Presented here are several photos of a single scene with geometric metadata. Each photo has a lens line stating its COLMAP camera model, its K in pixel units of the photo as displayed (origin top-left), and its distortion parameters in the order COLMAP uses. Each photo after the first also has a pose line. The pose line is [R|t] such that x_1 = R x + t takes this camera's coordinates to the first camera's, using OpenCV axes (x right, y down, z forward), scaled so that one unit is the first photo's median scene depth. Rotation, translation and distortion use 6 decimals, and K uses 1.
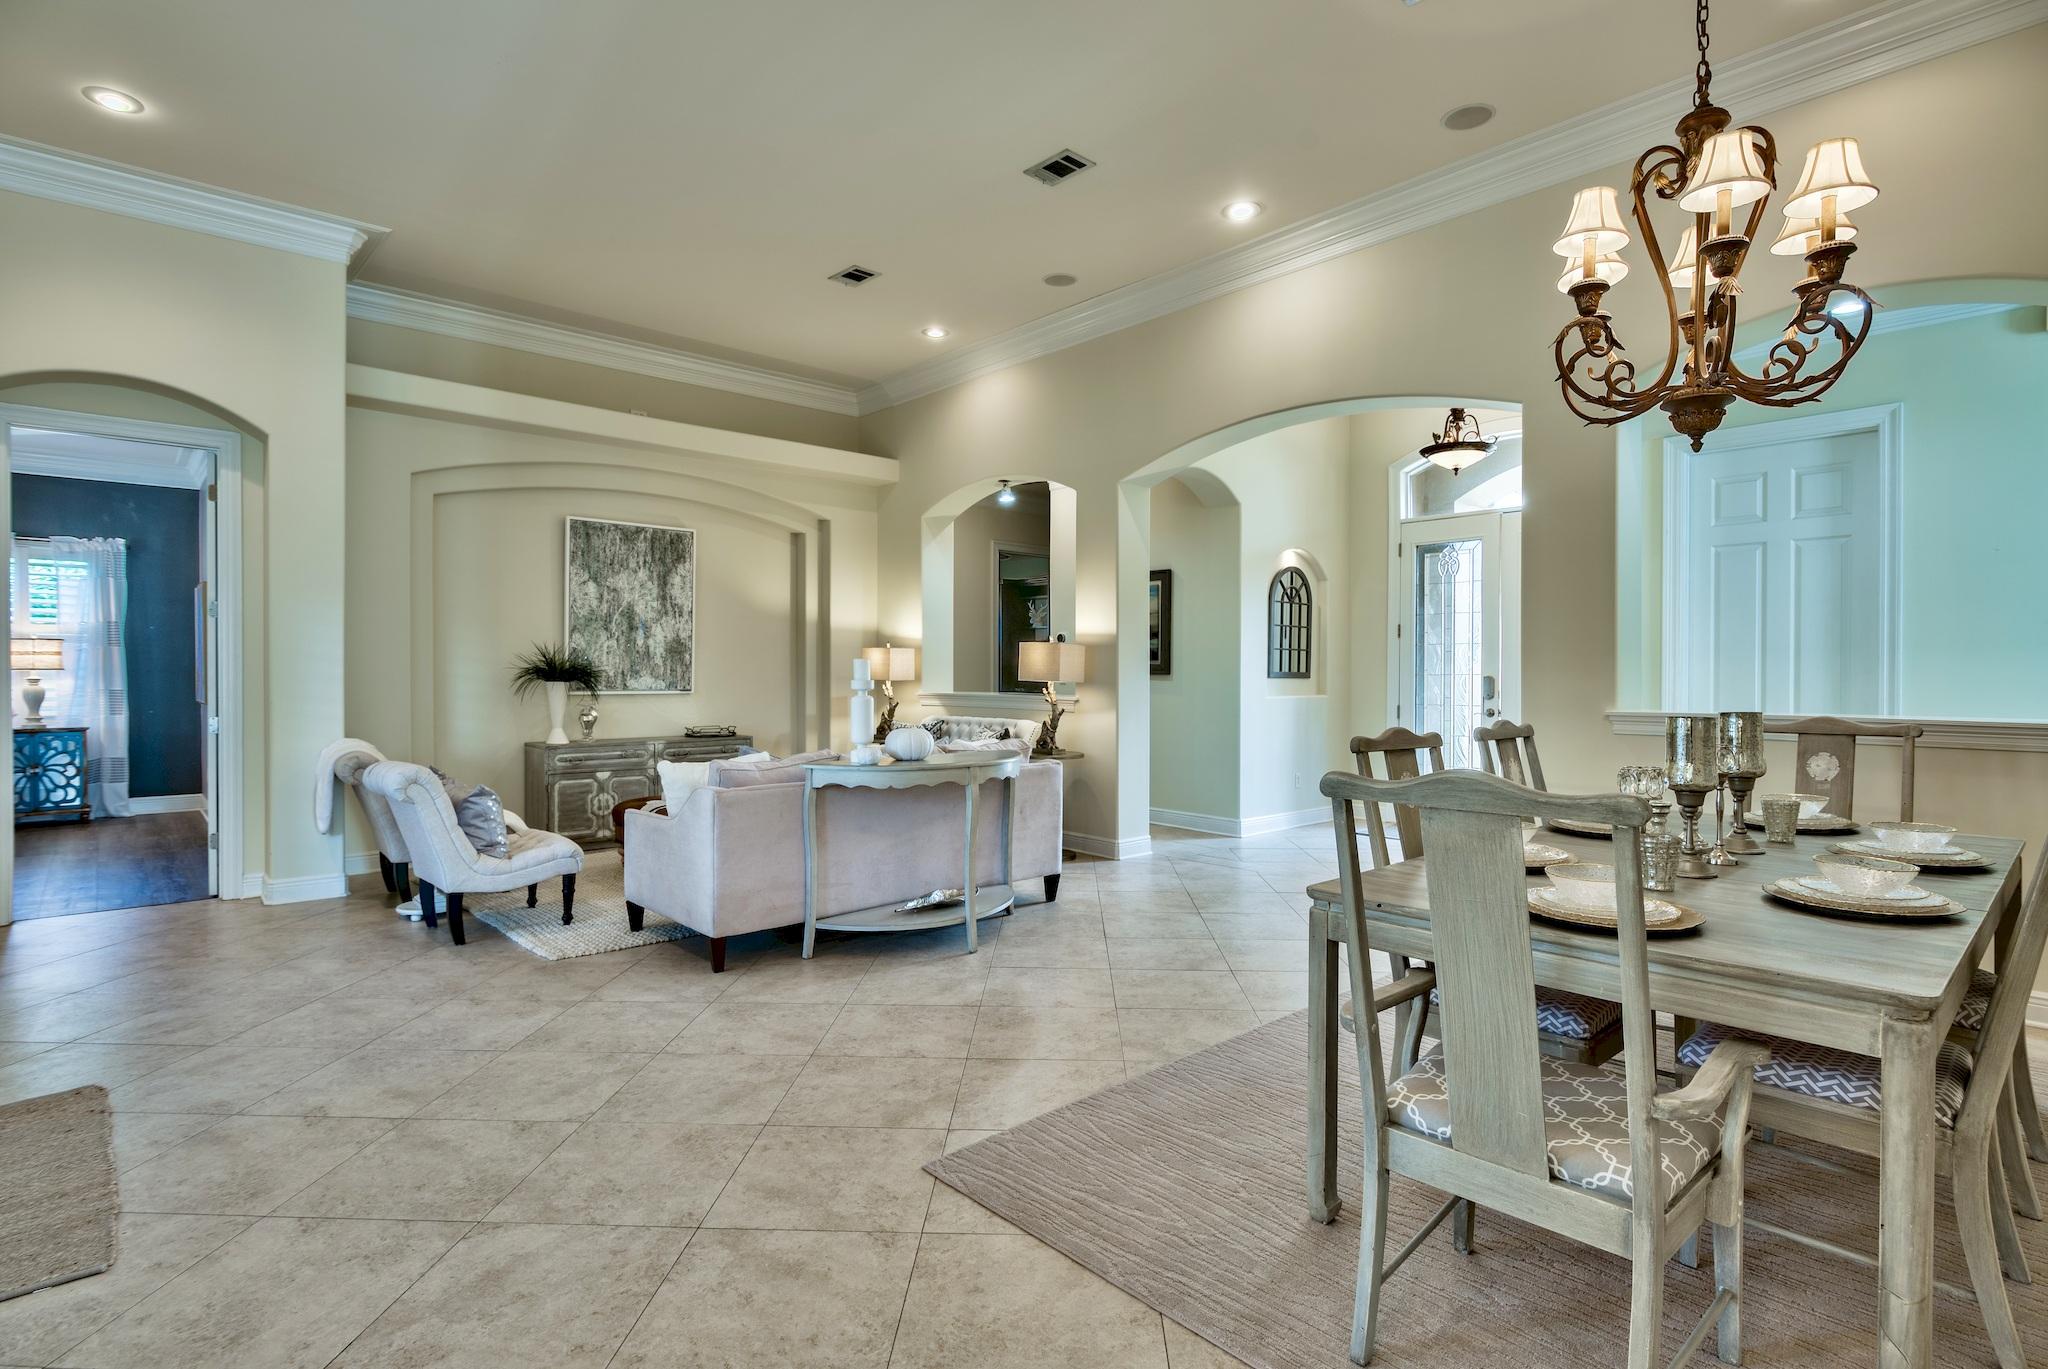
lens RADIAL K [[1003.2, 0, 1034.1], [0, 1003.2, 687.1], [0, 0, 1]] dist [-0.005330, -0.001631]
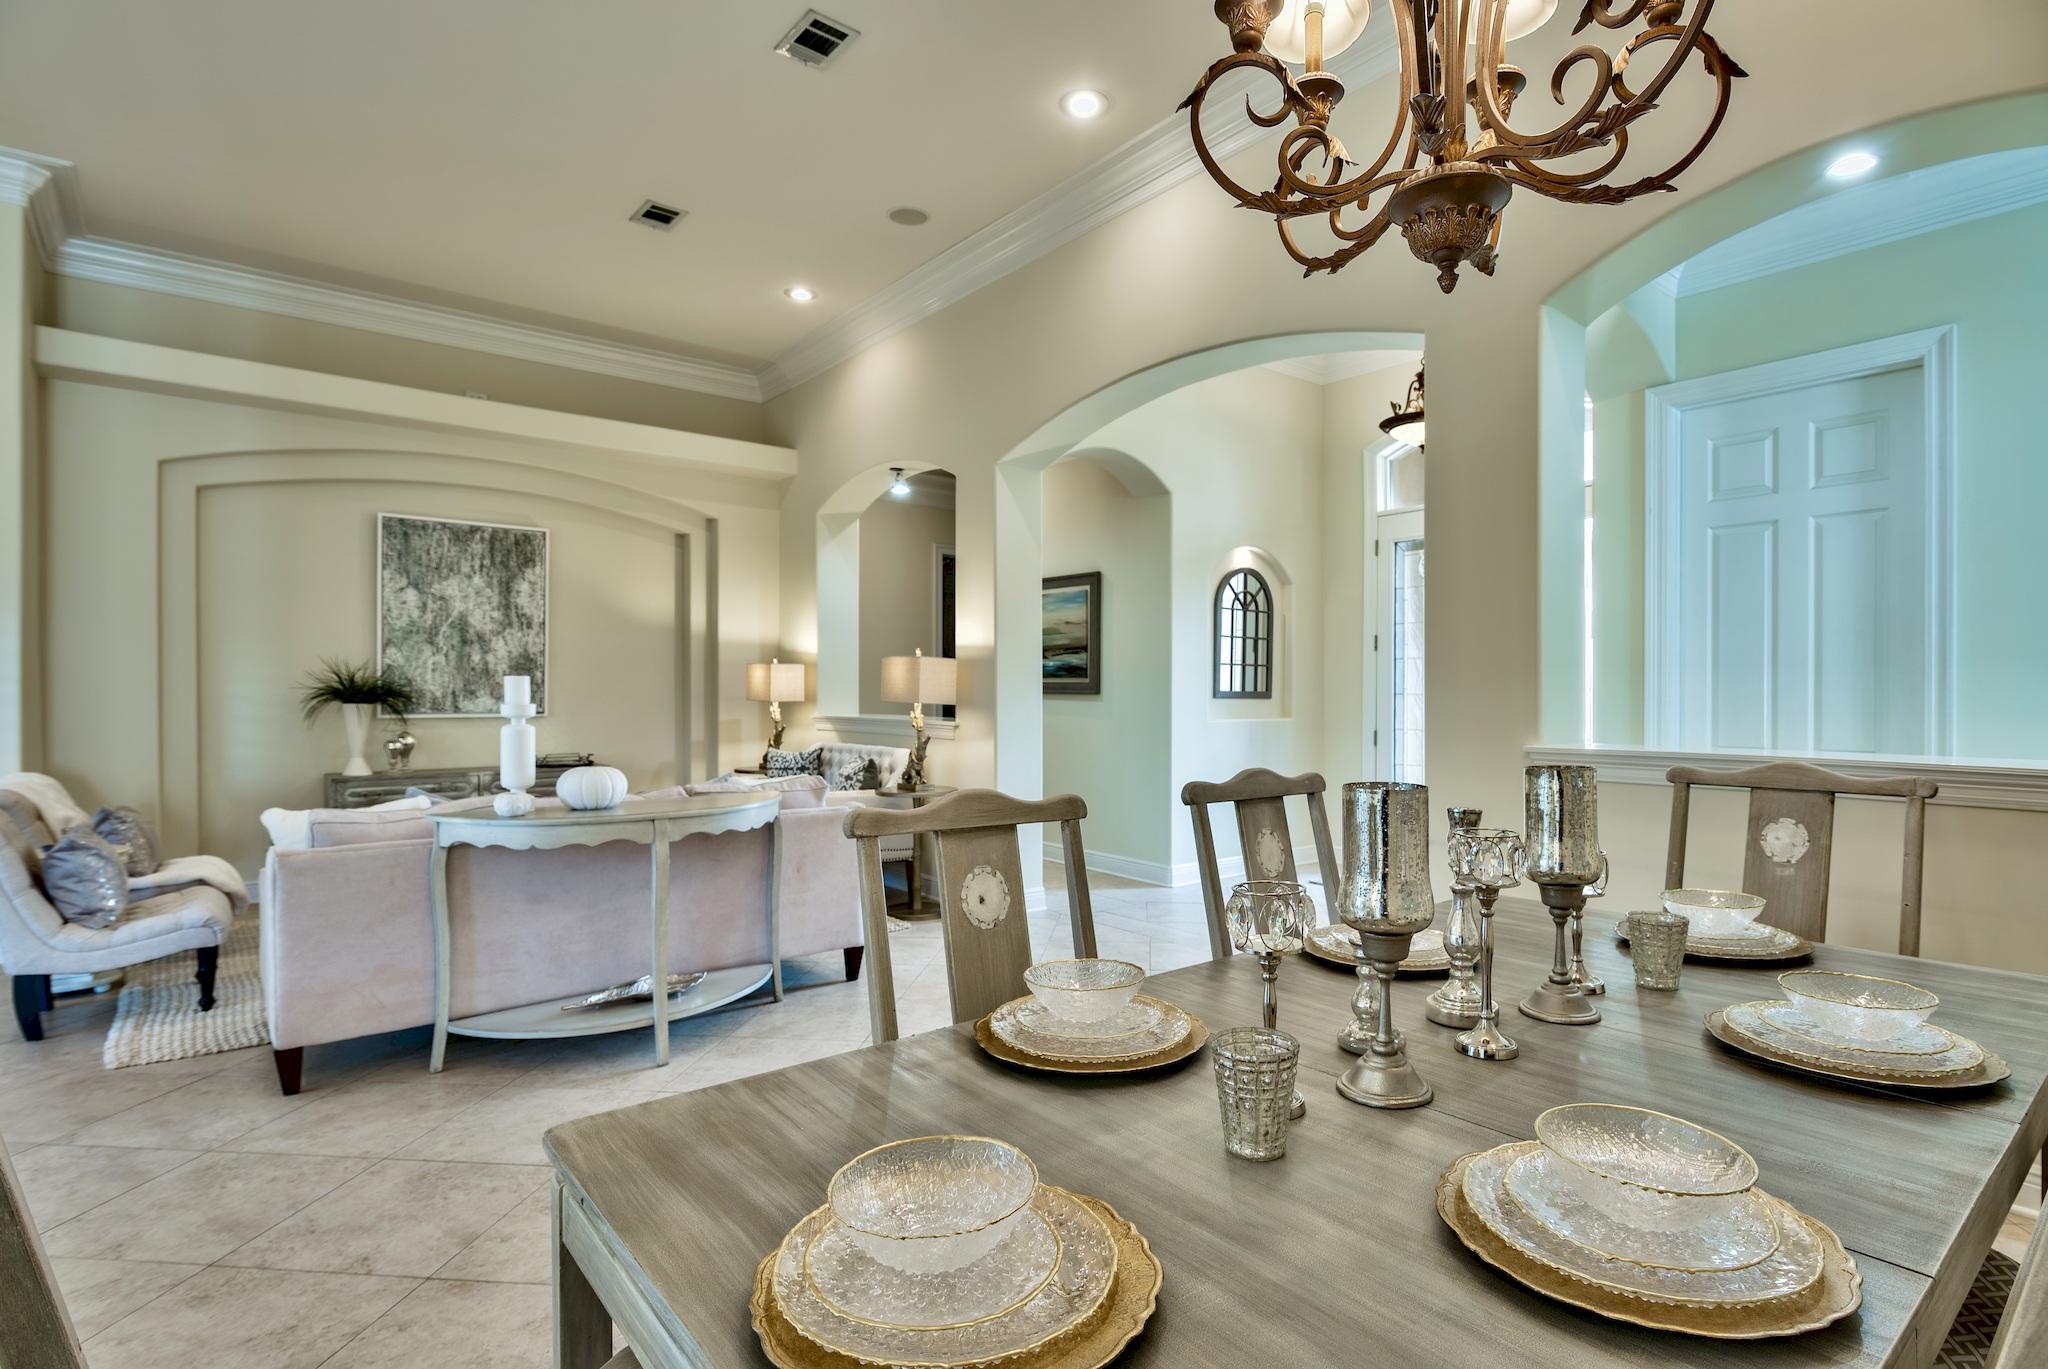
lens RADIAL K [[1003.2, 0, 1074.2], [0, 1003.2, 702.8], [0, 0, 1]] dist [-0.005330, -0.001631]
pose [[0.998847, -0.000597, -0.047998, 0.188067], [0.000493, 0.999998, -0.002169, -0.004142], [0.047999, 0.002143, 0.998845, 0.172713]]
